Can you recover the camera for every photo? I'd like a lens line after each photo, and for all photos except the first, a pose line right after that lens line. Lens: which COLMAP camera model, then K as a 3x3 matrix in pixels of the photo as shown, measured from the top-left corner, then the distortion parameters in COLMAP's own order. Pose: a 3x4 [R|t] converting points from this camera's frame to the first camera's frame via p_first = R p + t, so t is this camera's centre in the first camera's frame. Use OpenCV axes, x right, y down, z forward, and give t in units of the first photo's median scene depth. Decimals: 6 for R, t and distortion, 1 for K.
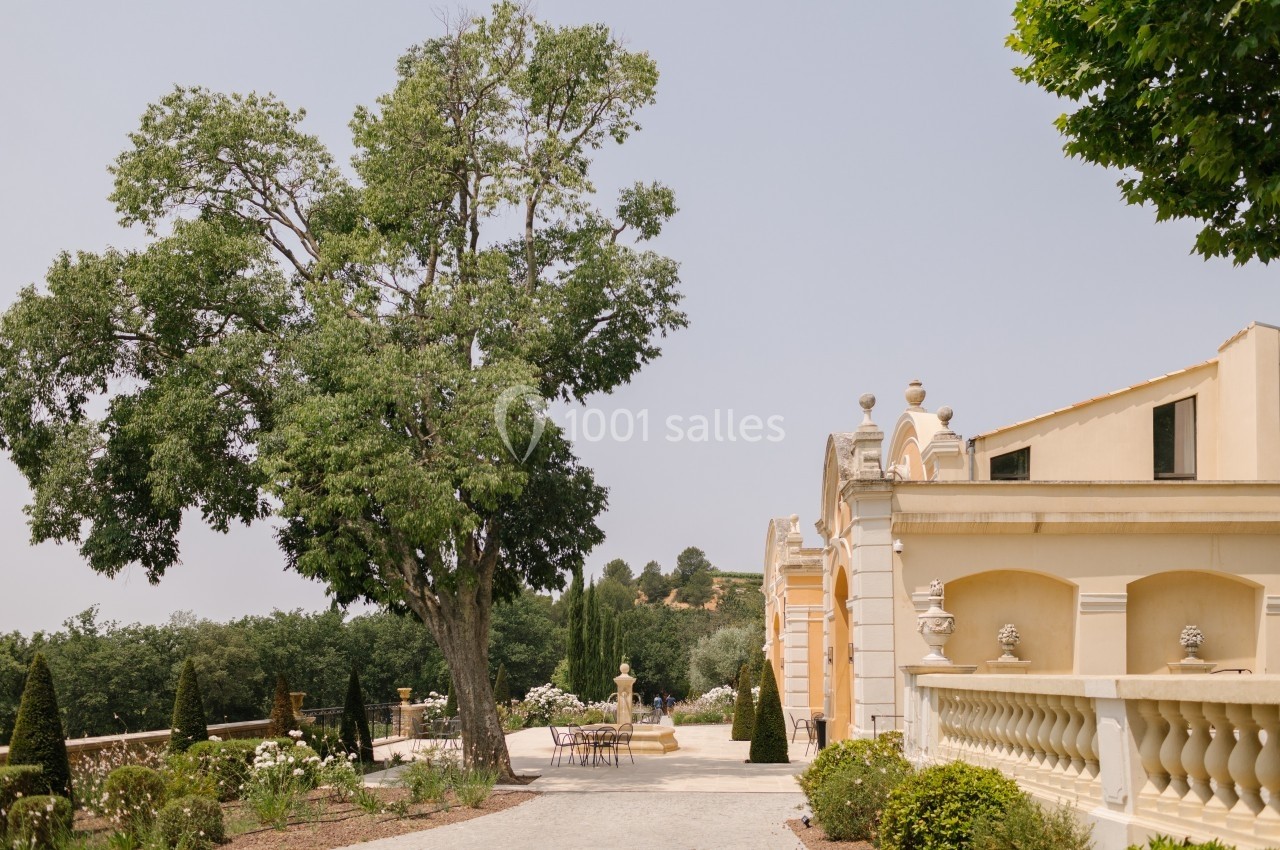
lens RADIAL K [[1237.3, 0, 639.9], [0, 1237.3, 508.7], [0, 0, 1]] dist [-0.002426, -0.003636]
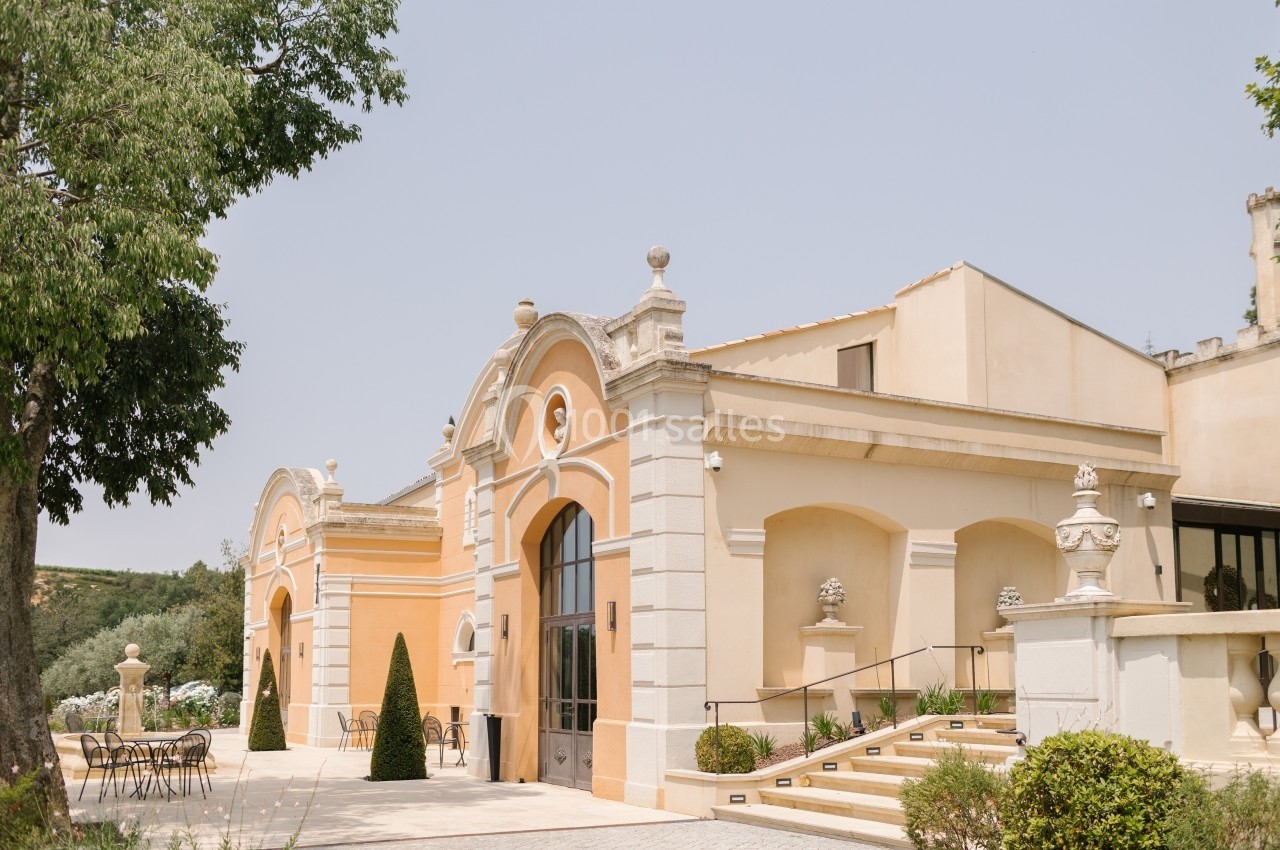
lens RADIAL K [[1237.3, 0, 639.9], [0, 1237.3, 508.7], [0, 0, 1]] dist [-0.002426, -0.003636]
pose [[0.866067, 0.060862, 0.496209, -0.161282], [-0.058862, 0.998072, -0.019682, 0.068233], [-0.496450, -0.012162, 0.867980, 0.383681]]
